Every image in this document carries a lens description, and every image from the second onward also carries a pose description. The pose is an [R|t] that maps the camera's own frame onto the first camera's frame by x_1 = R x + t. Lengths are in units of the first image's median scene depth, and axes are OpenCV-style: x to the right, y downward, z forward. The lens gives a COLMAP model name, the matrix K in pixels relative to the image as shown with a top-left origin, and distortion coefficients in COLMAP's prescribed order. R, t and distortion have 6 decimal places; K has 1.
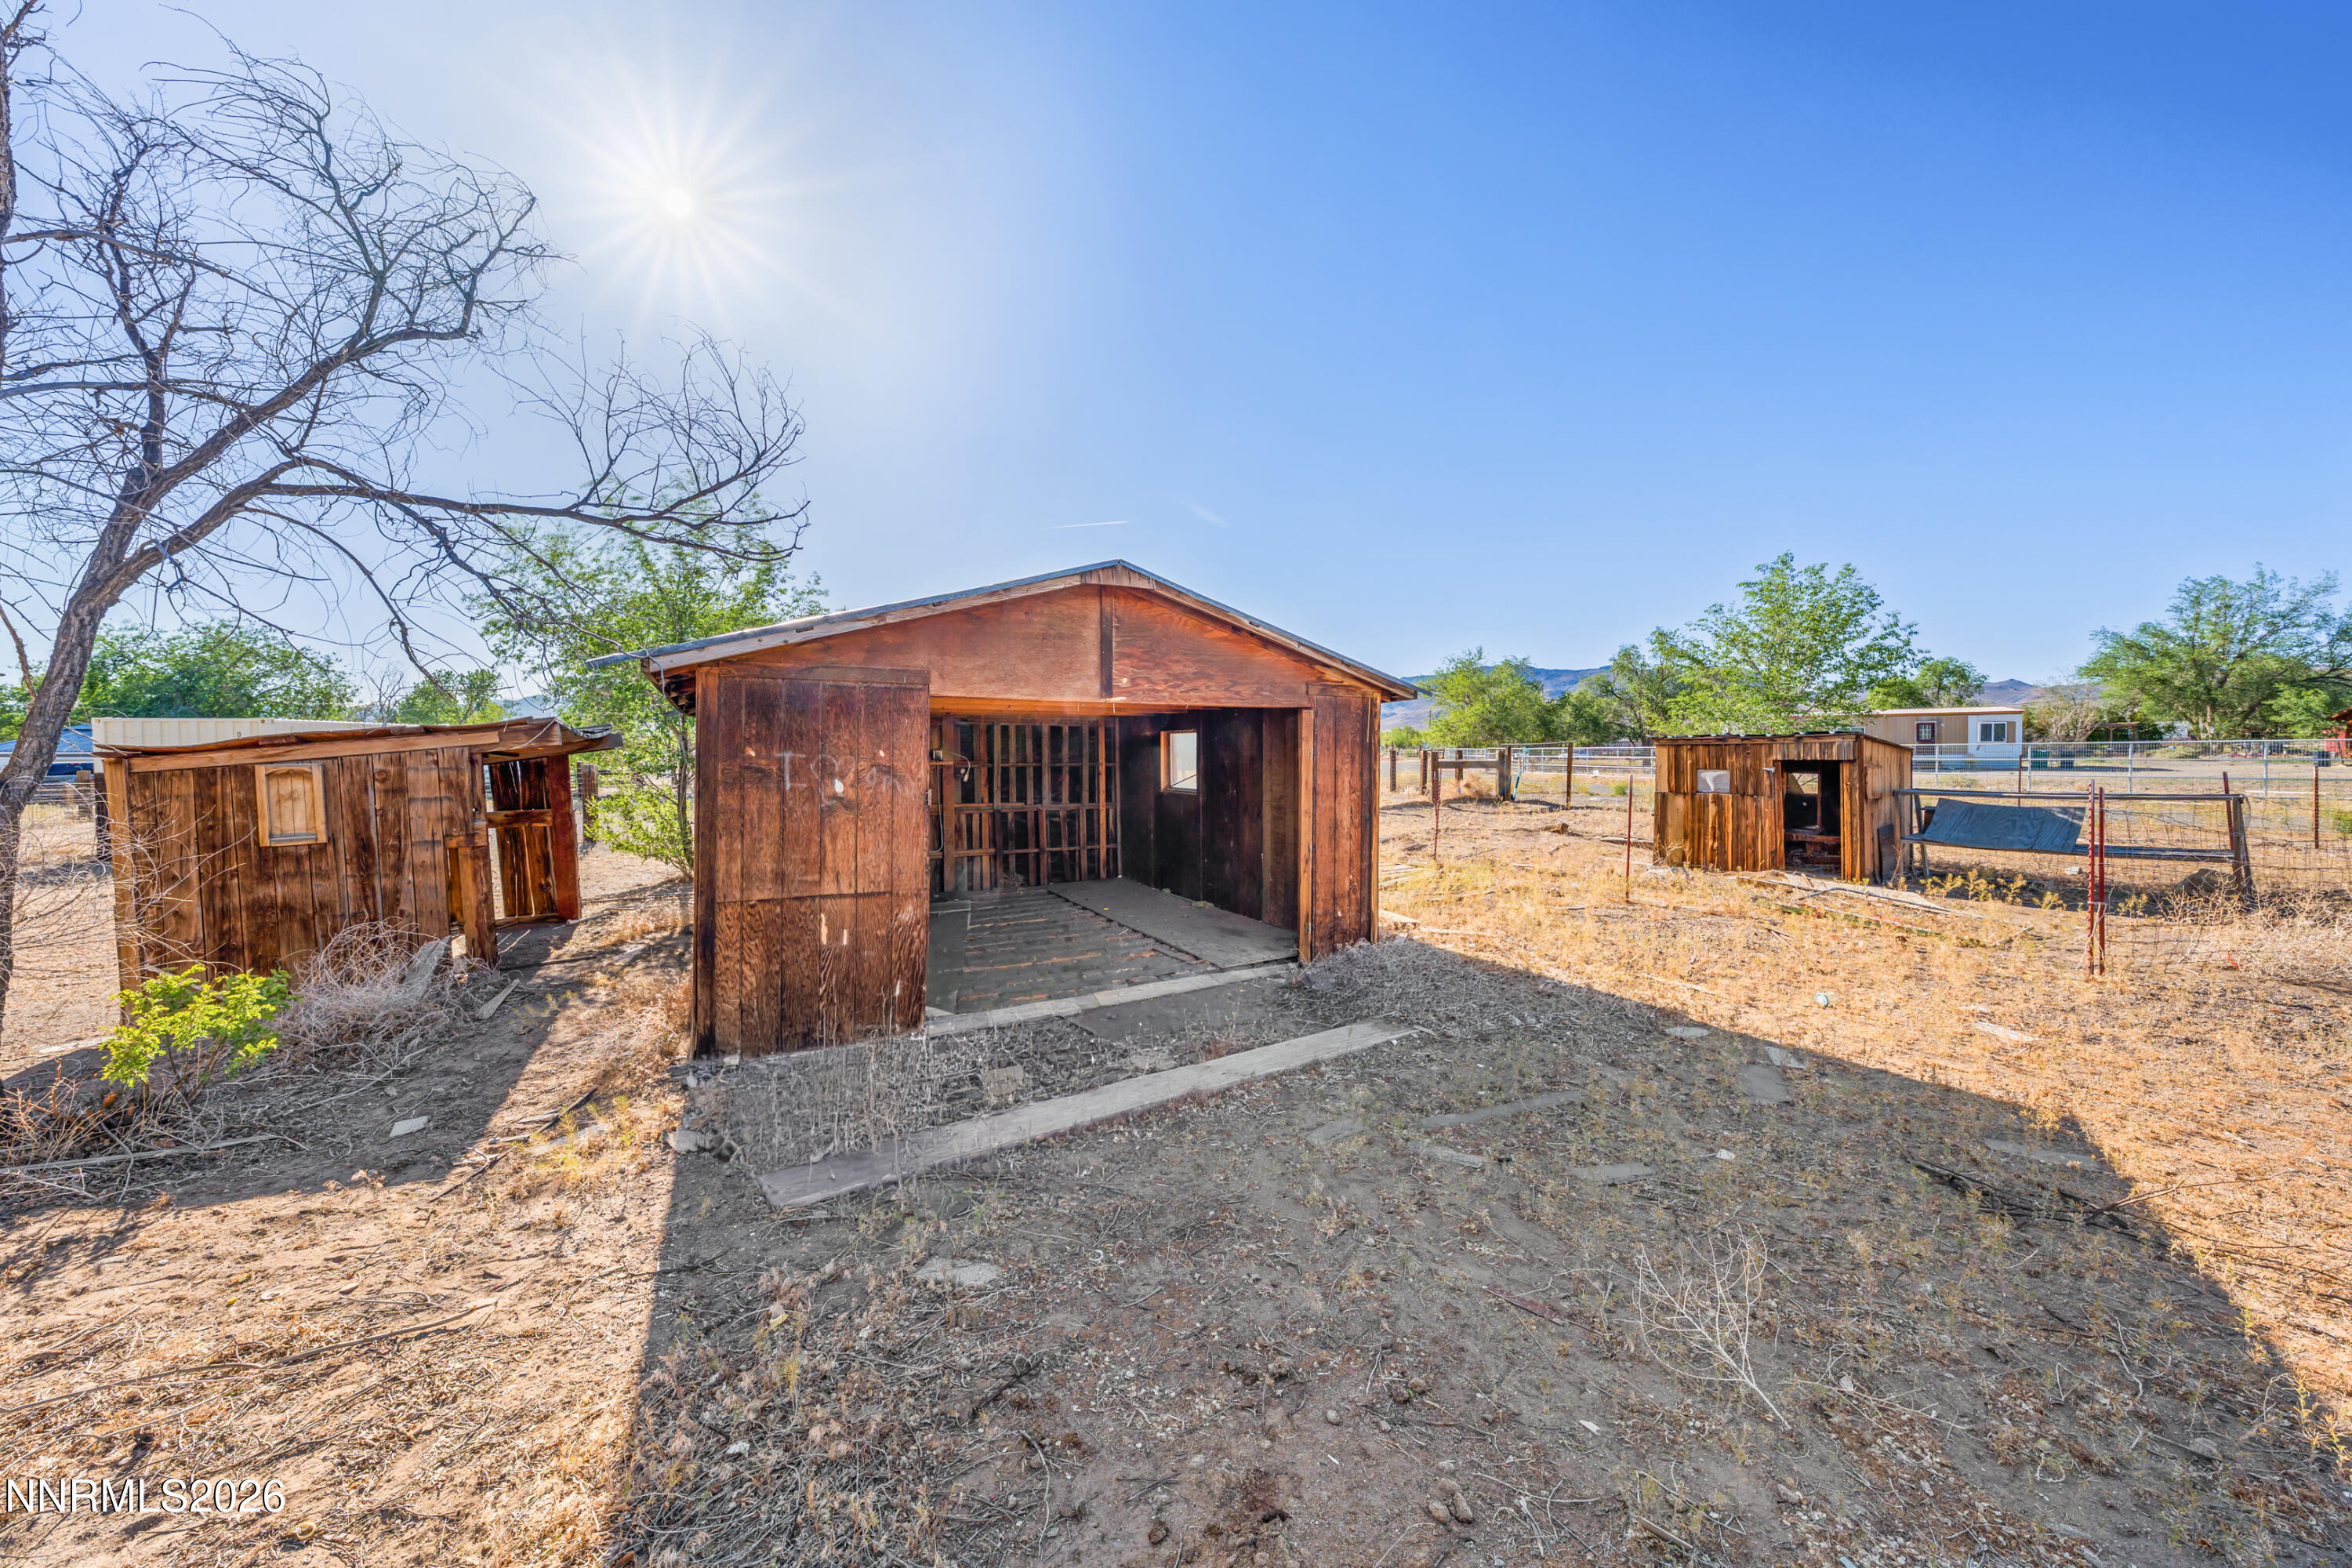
lens RADIAL K [[806.2, 0, 1168.6], [0, 806.2, 777.7], [0, 0, 1]] dist [0.000351, -0.000044]
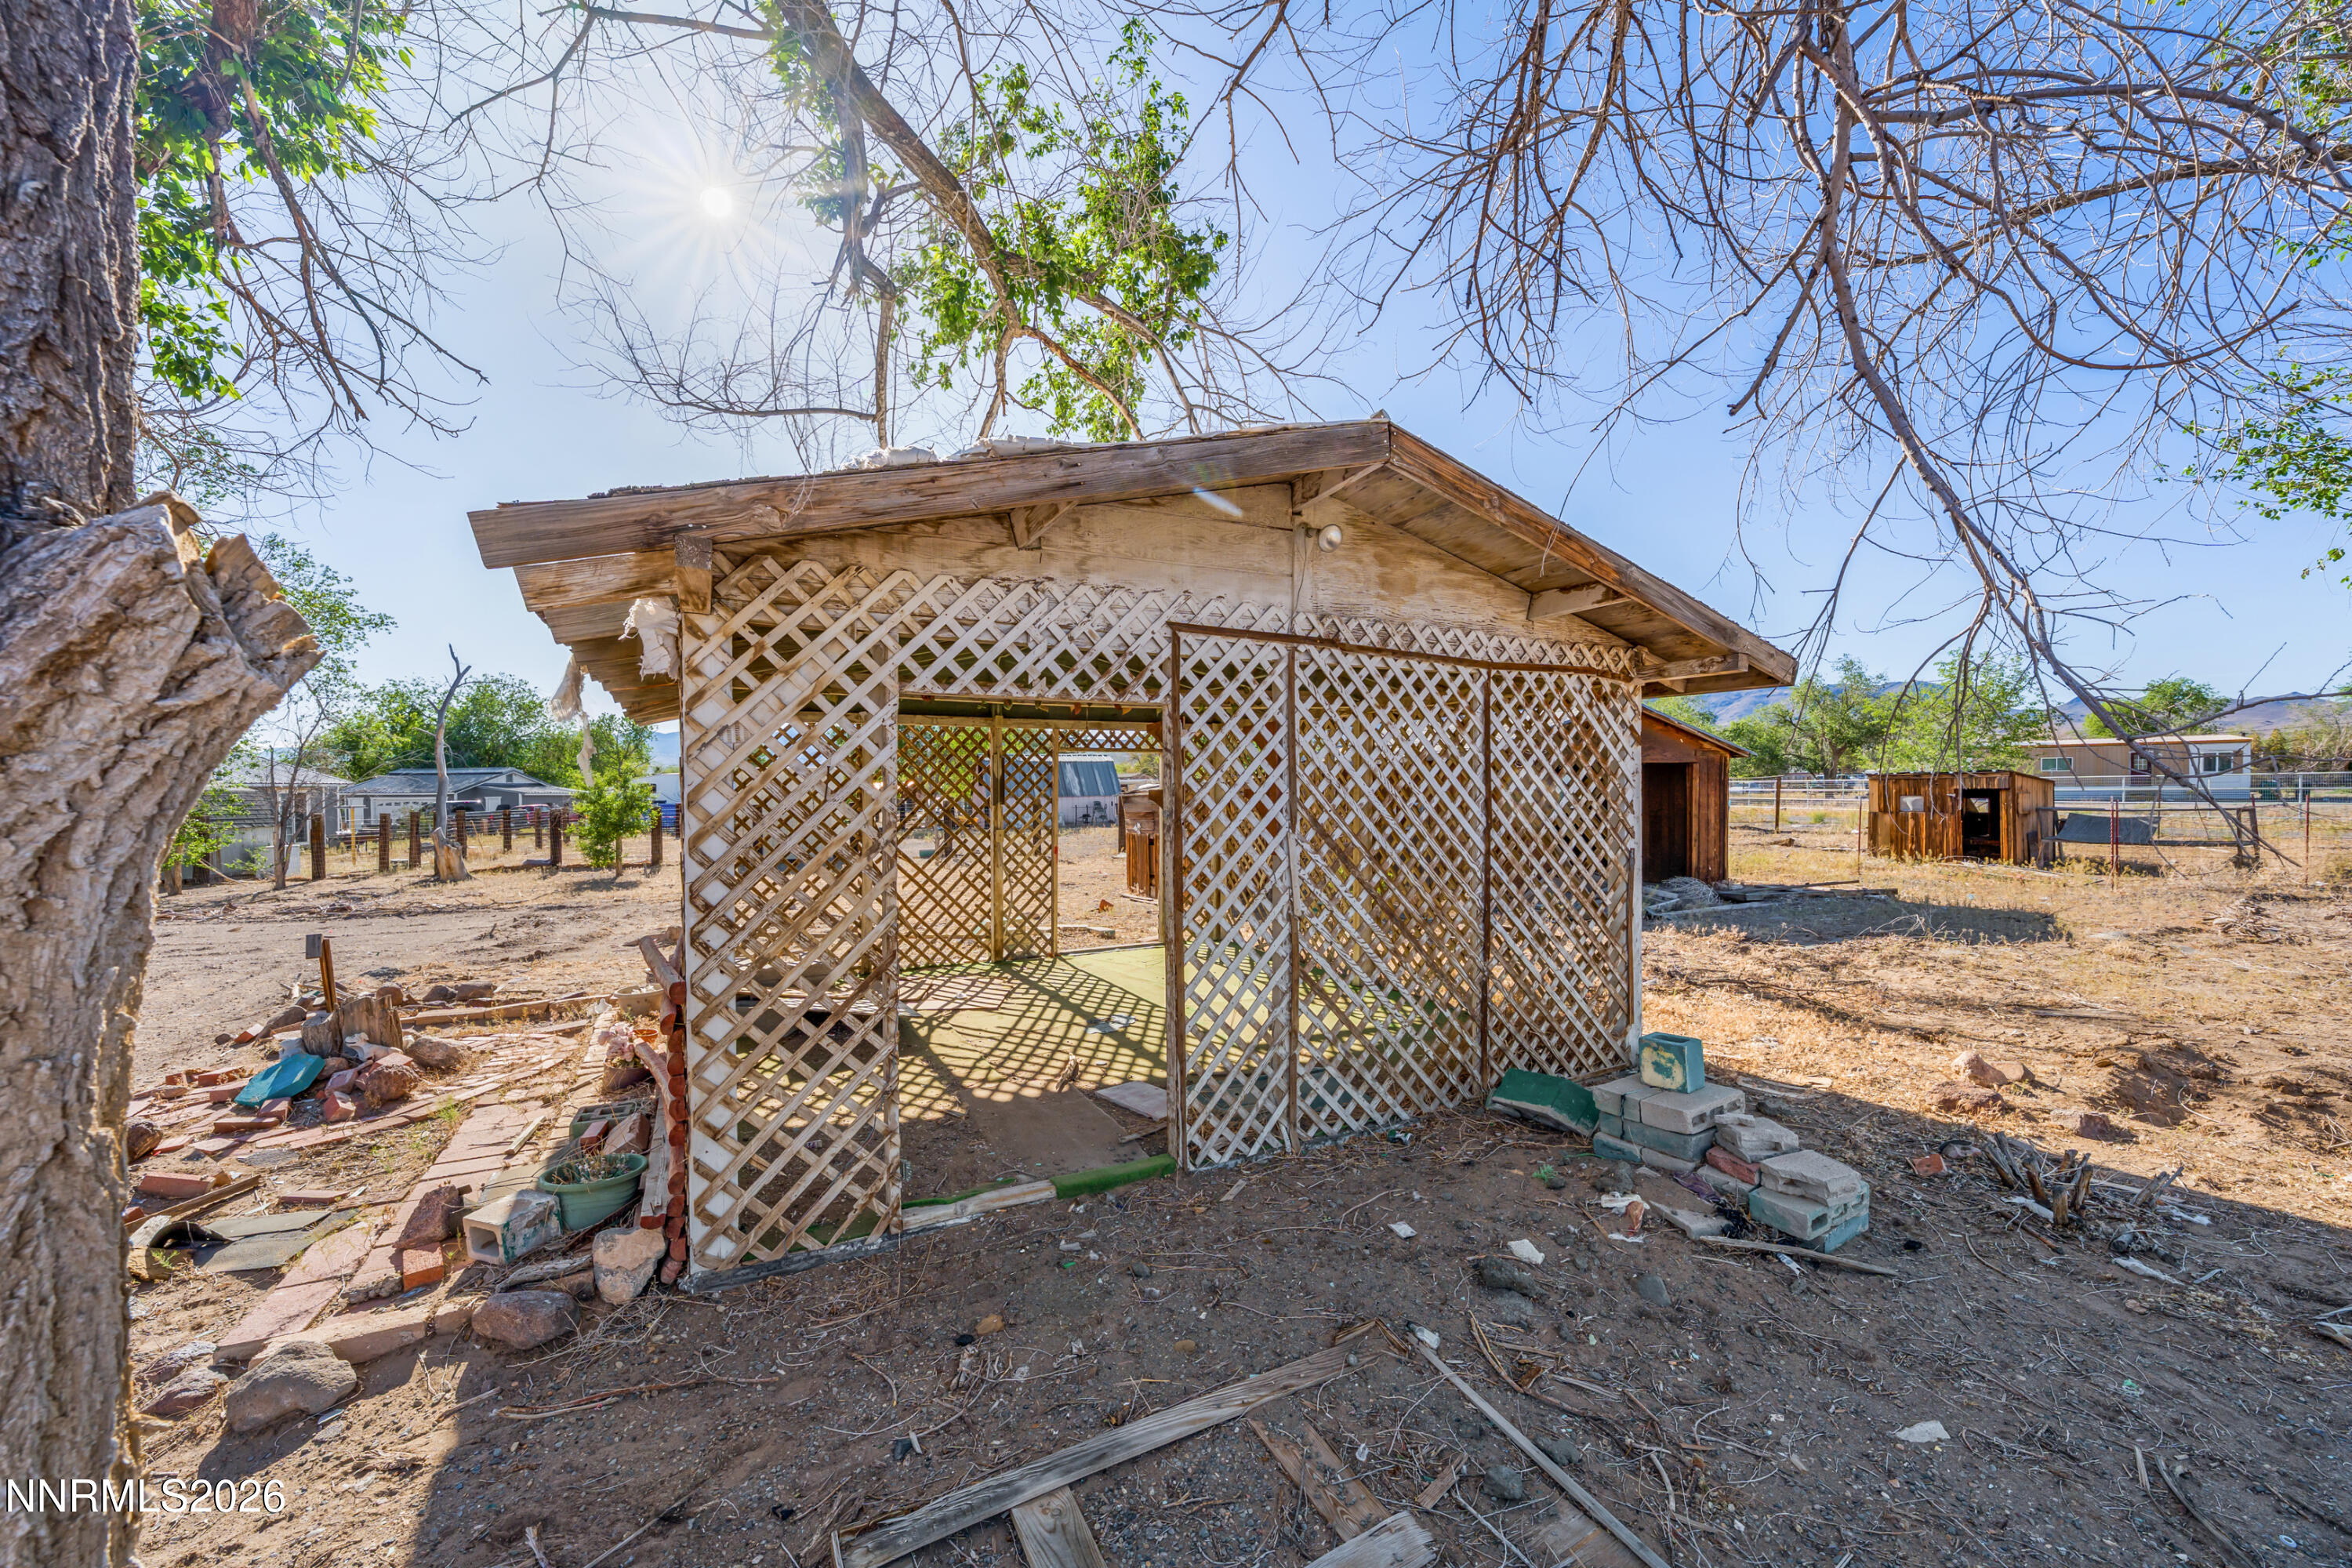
lens RADIAL K [[891.6, 0, 1180.6], [0, 891.6, 778.0], [0, 0, 1]] dist [-0.000263, -0.000455]
pose [[0.996045, -0.005288, -0.088693, -0.536085], [0.001506, 0.999089, -0.042647, 0.026023], [0.088838, 0.042345, 0.995146, -0.778971]]
